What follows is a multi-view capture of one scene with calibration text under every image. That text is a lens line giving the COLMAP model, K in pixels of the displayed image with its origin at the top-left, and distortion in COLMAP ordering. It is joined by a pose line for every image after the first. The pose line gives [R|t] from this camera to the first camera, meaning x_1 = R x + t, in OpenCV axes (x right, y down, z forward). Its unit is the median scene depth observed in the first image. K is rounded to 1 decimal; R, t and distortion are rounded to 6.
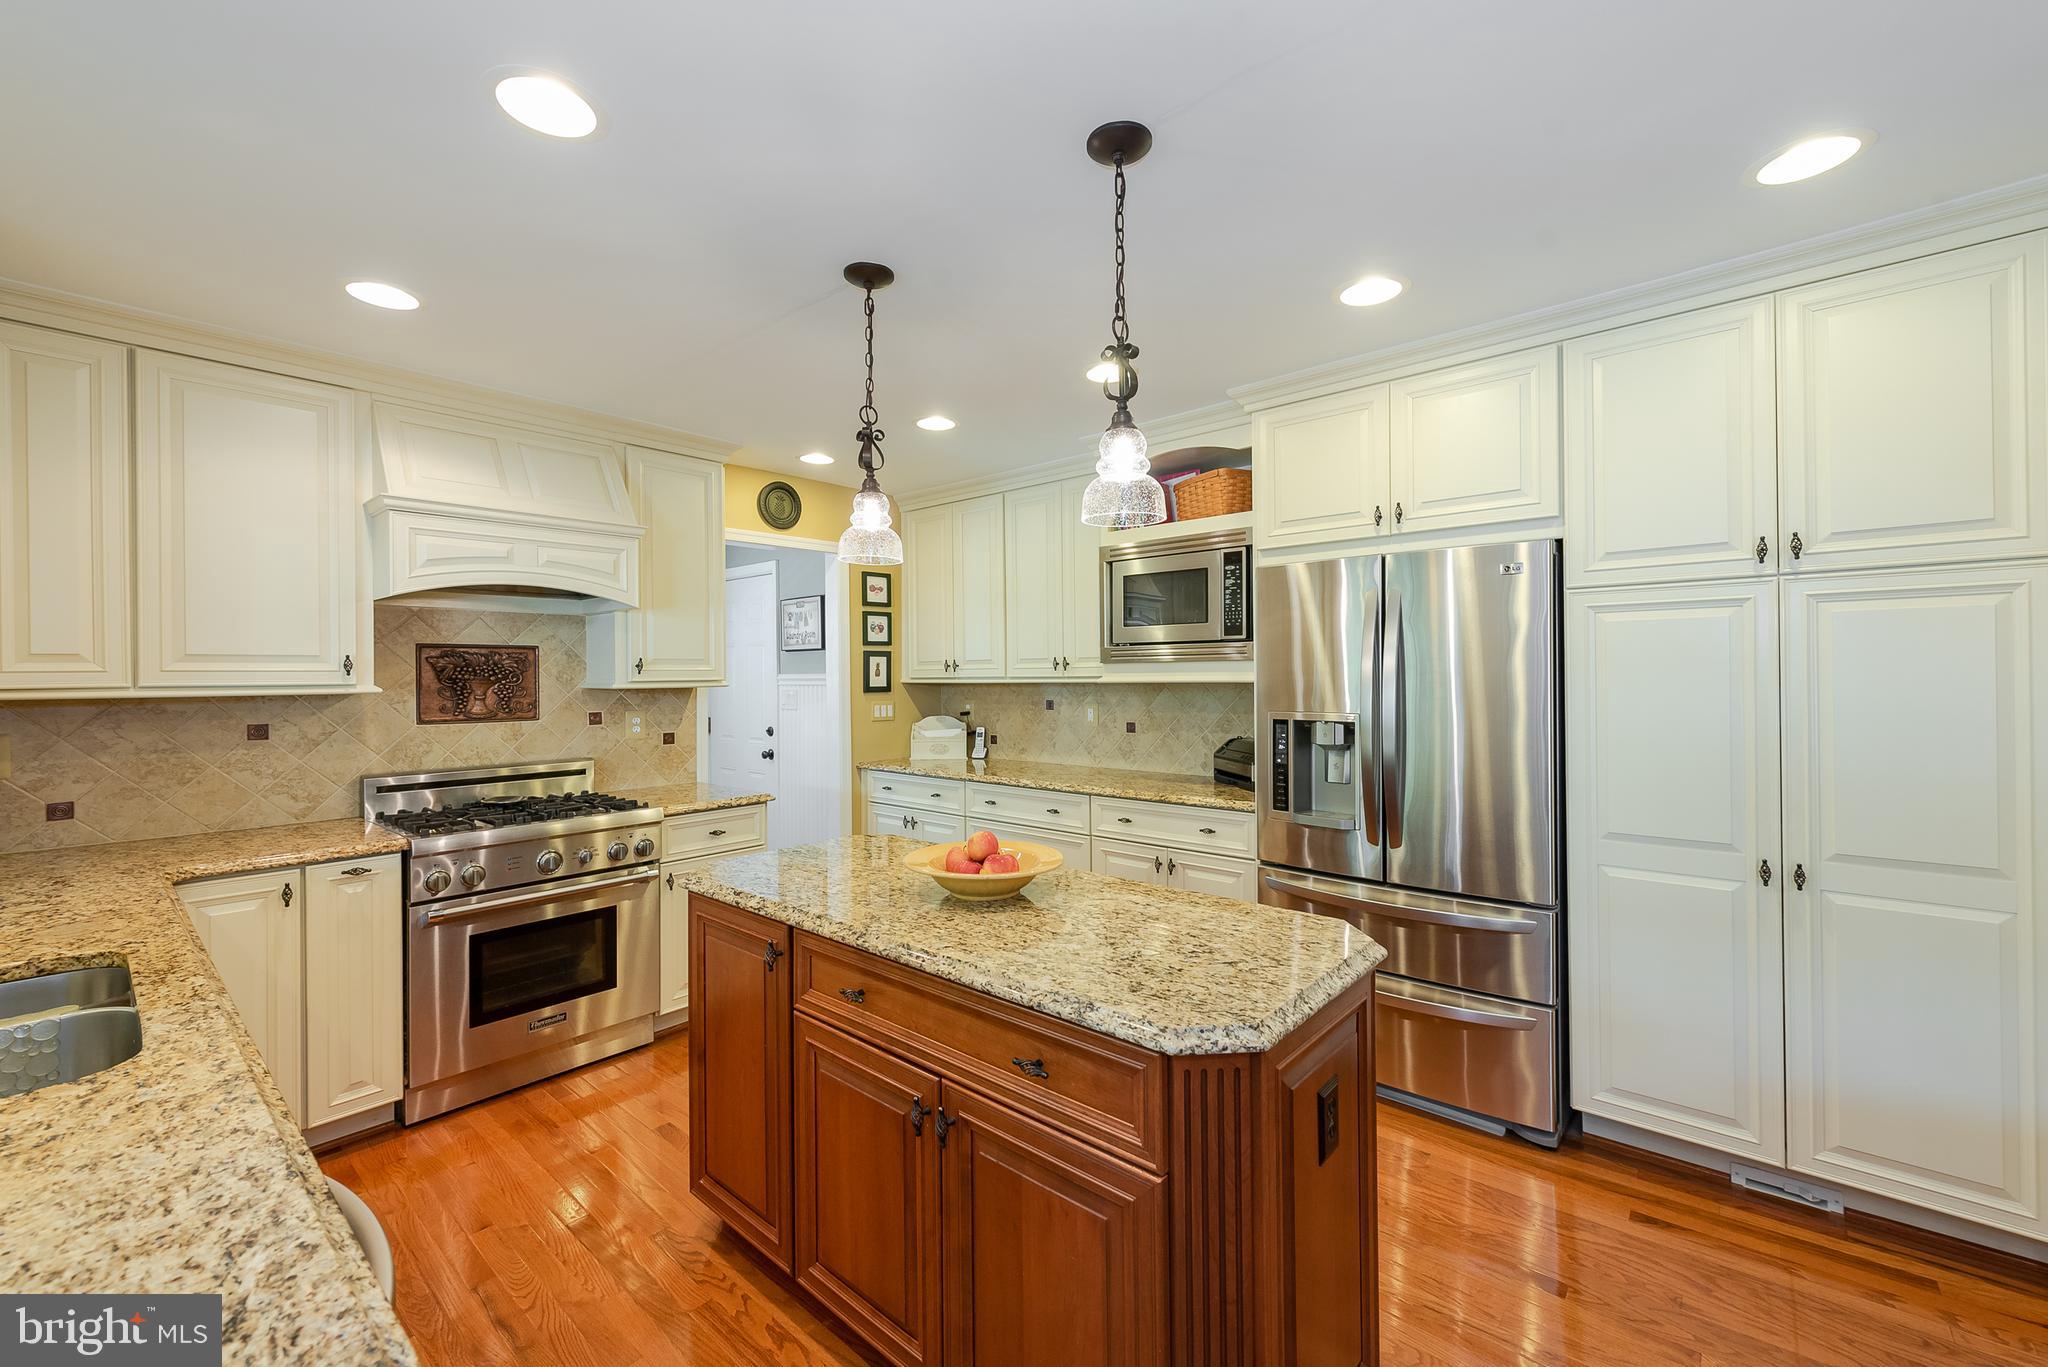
lens RADIAL K [[819.3, 0, 1033.4], [0, 819.3, 672.5], [0, 0, 1]] dist [0.009870, -0.005033]
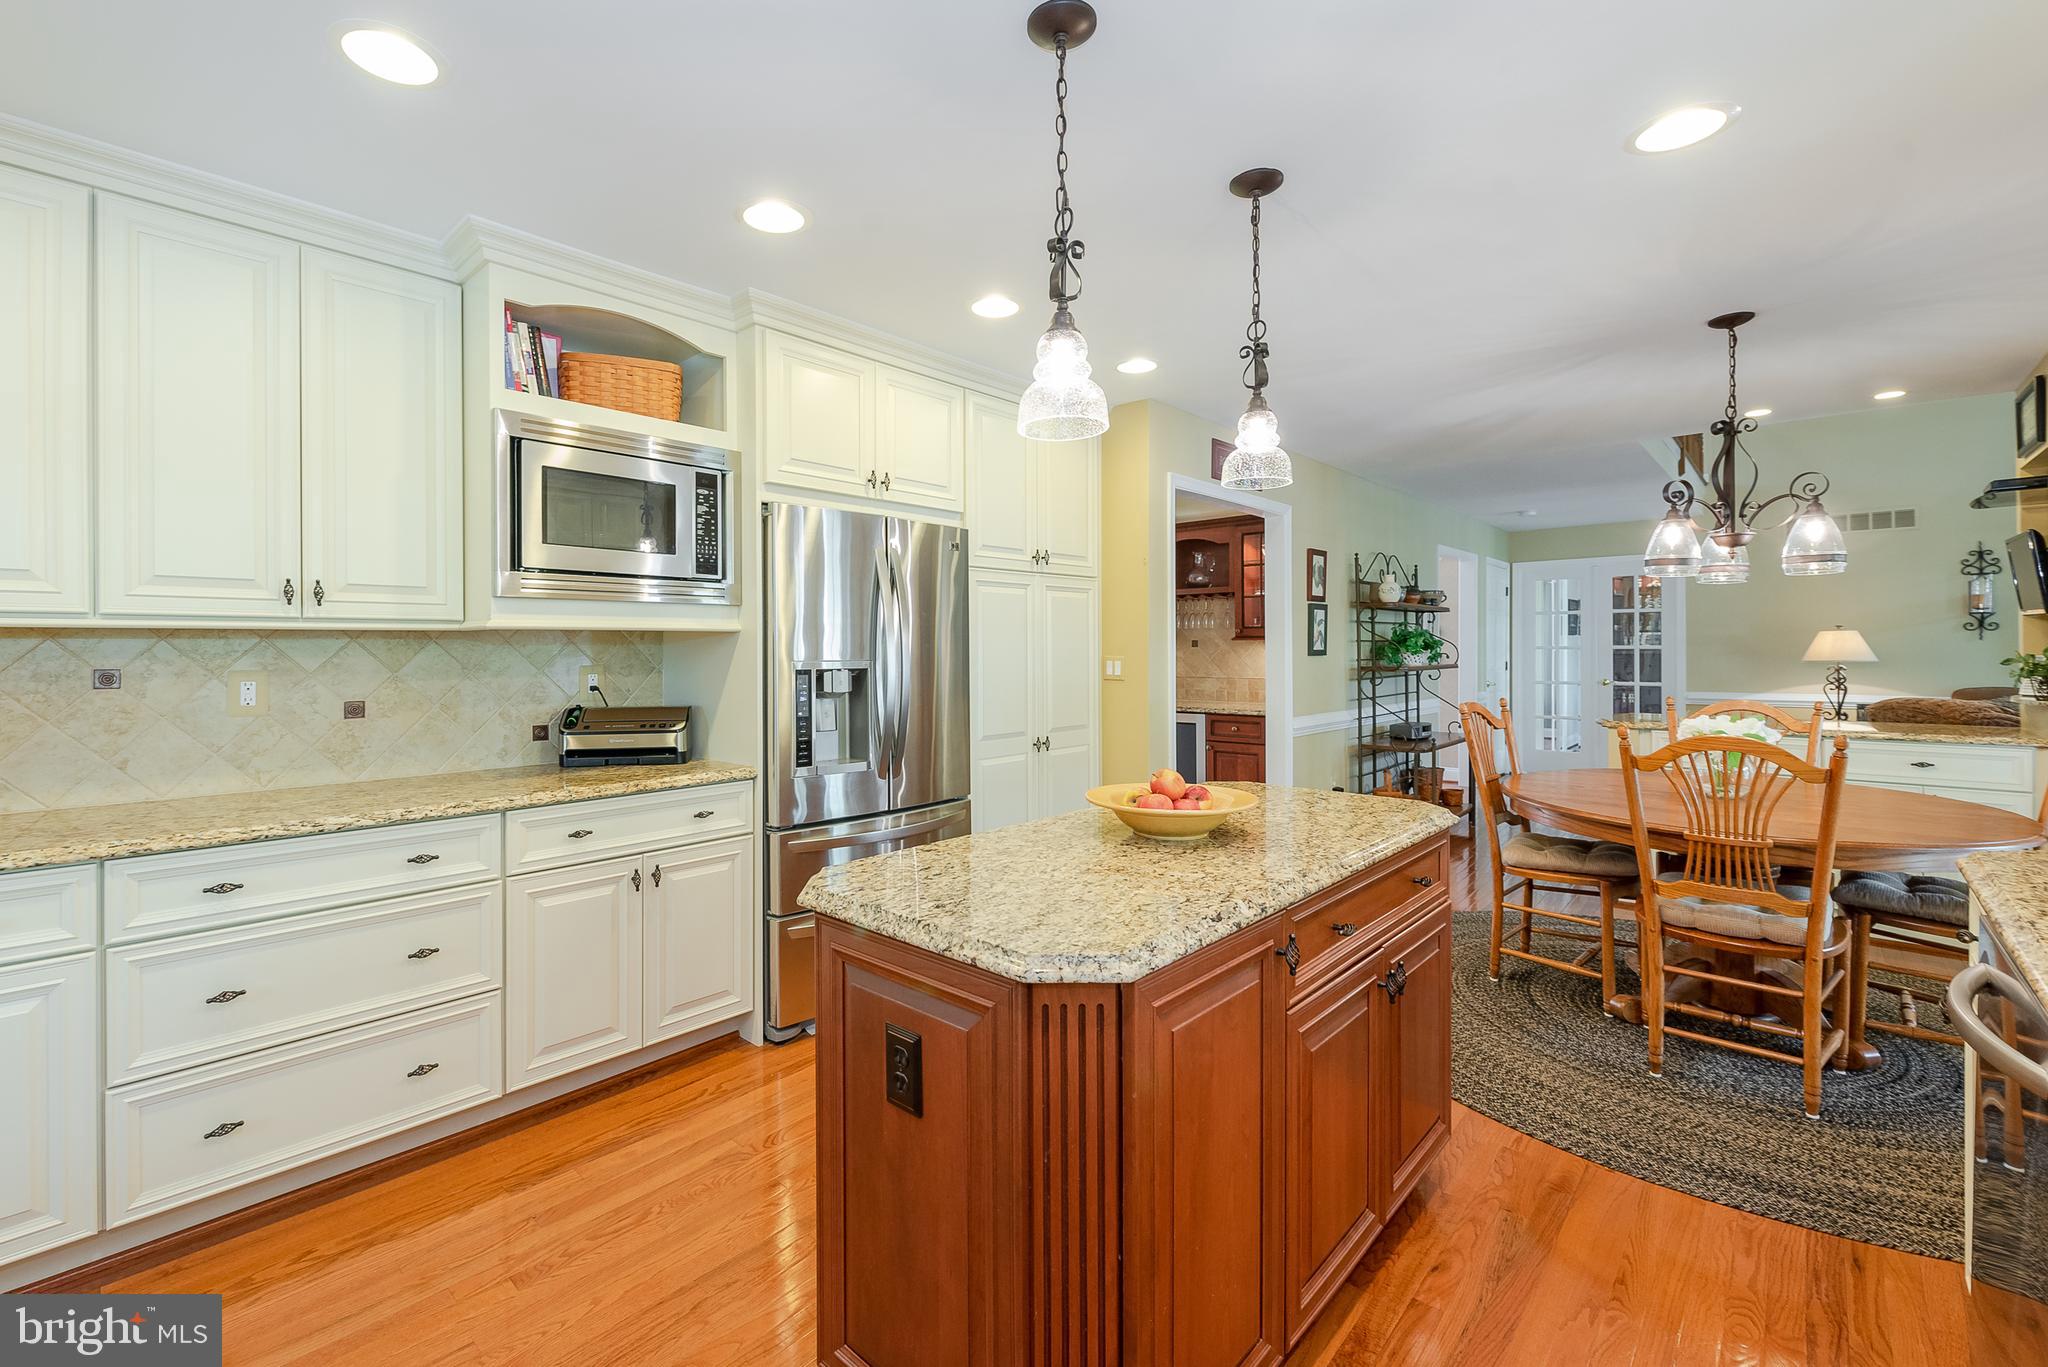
lens RADIAL K [[843.4, 0, 995.1], [0, 843.4, 653.1], [0, 0, 1]] dist [0.006722, -0.002731]
pose [[0.065281, 0.003381, 0.997861, -0.619591], [0.002348, 0.999991, -0.003542, 0.040560], [-0.997864, 0.002574, 0.065272, 0.685625]]
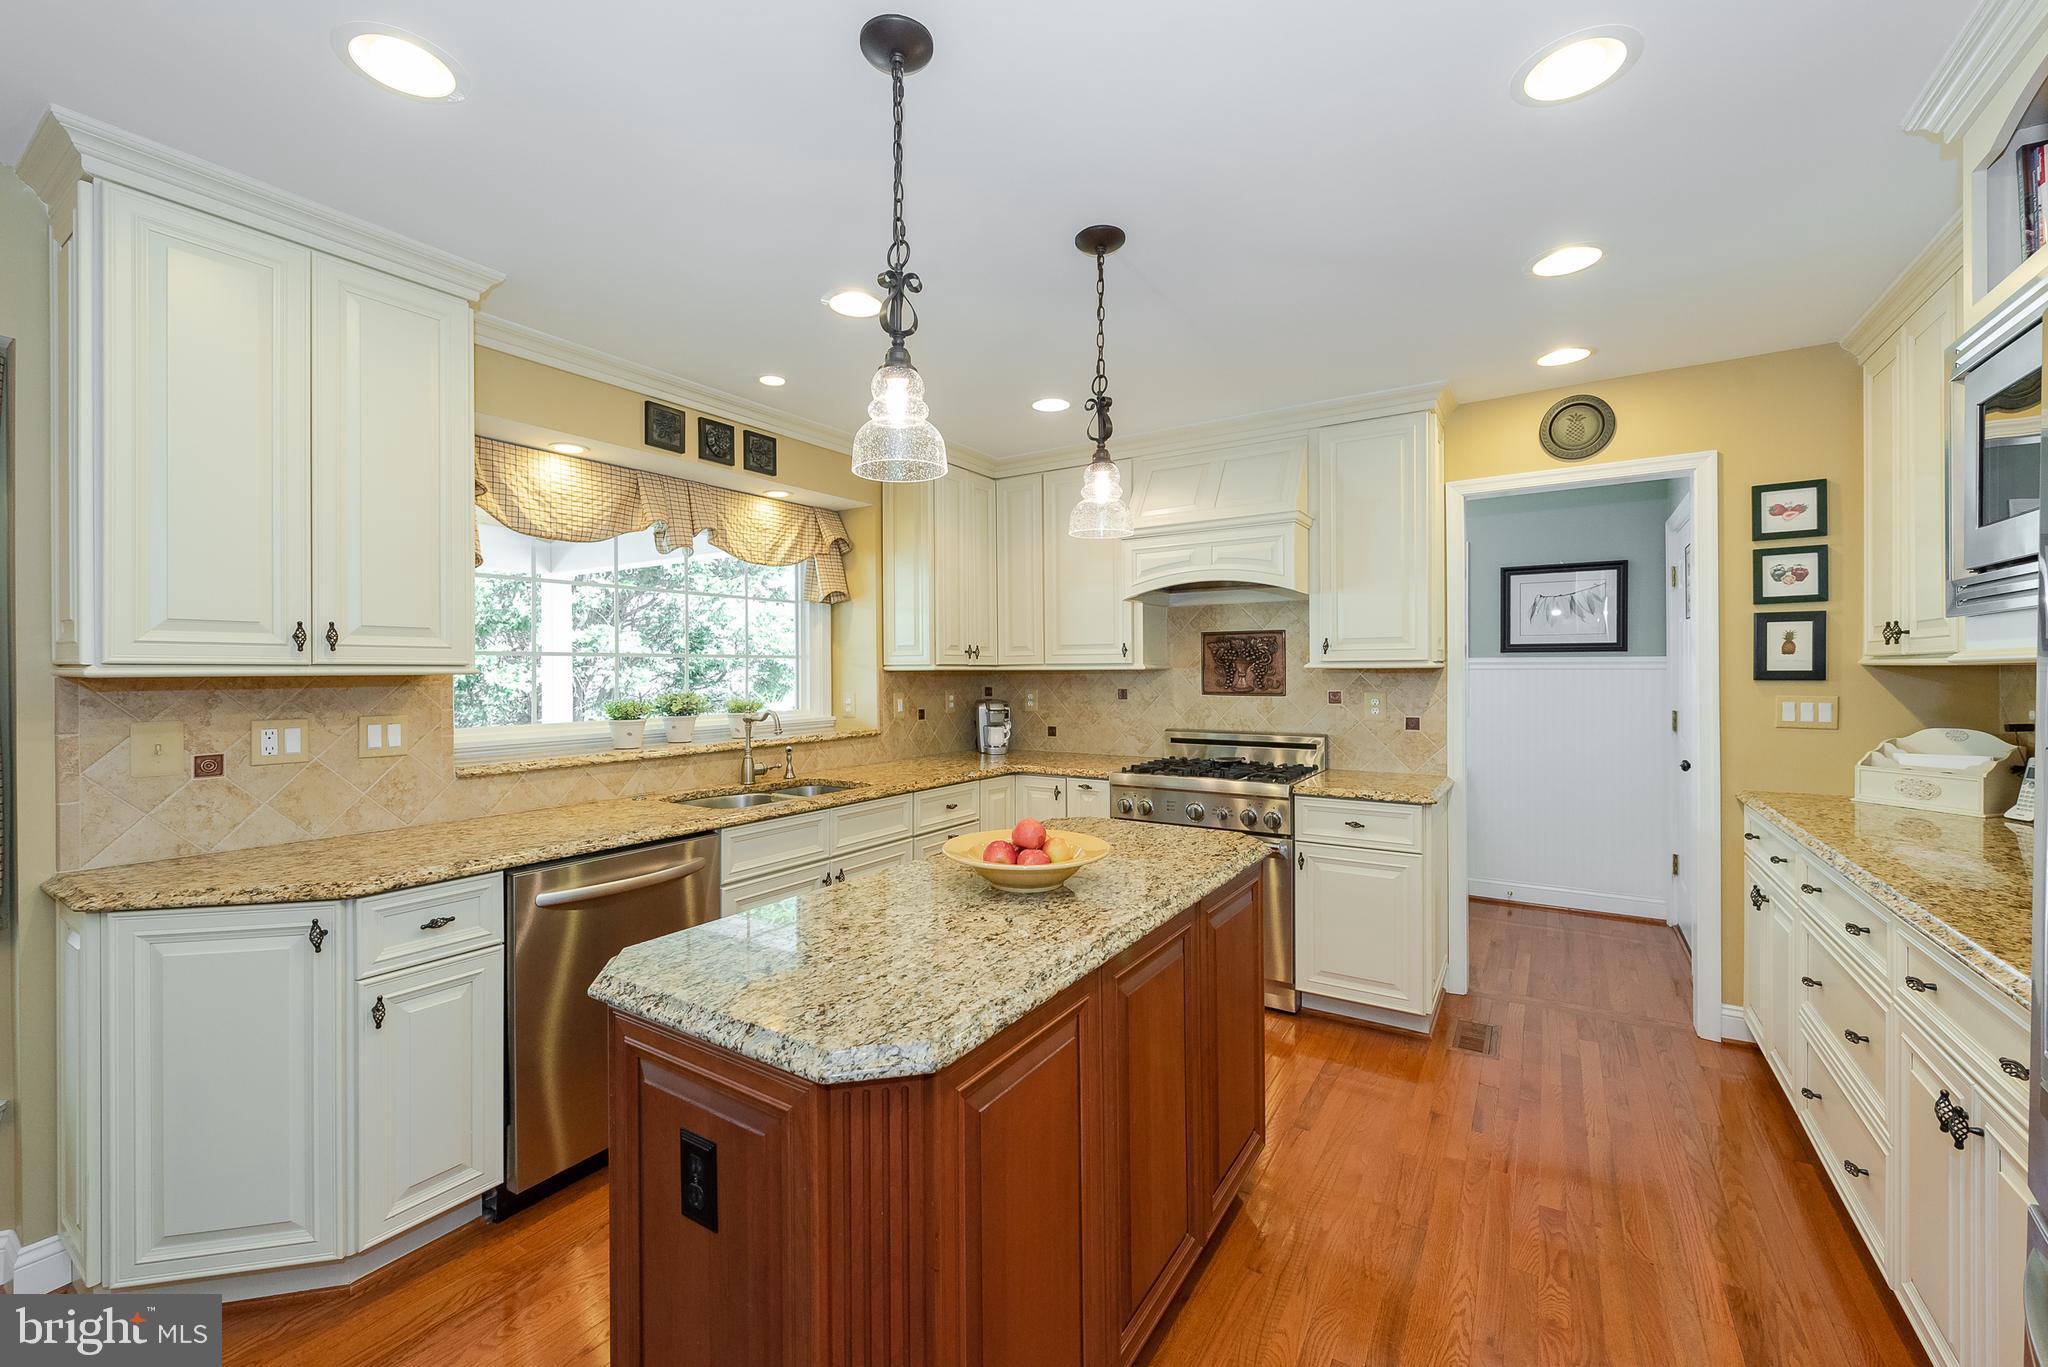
lens RADIAL K [[843.4, 0, 1011.5], [0, 843.4, 670.4], [0, 0, 1]] dist [0.006722, -0.002731]
pose [[0.131644, 0.007165, -0.991271, 0.532072], [0.006525, 0.999946, 0.008094, 0.011975], [0.991276, -0.007533, 0.131590, 0.518993]]
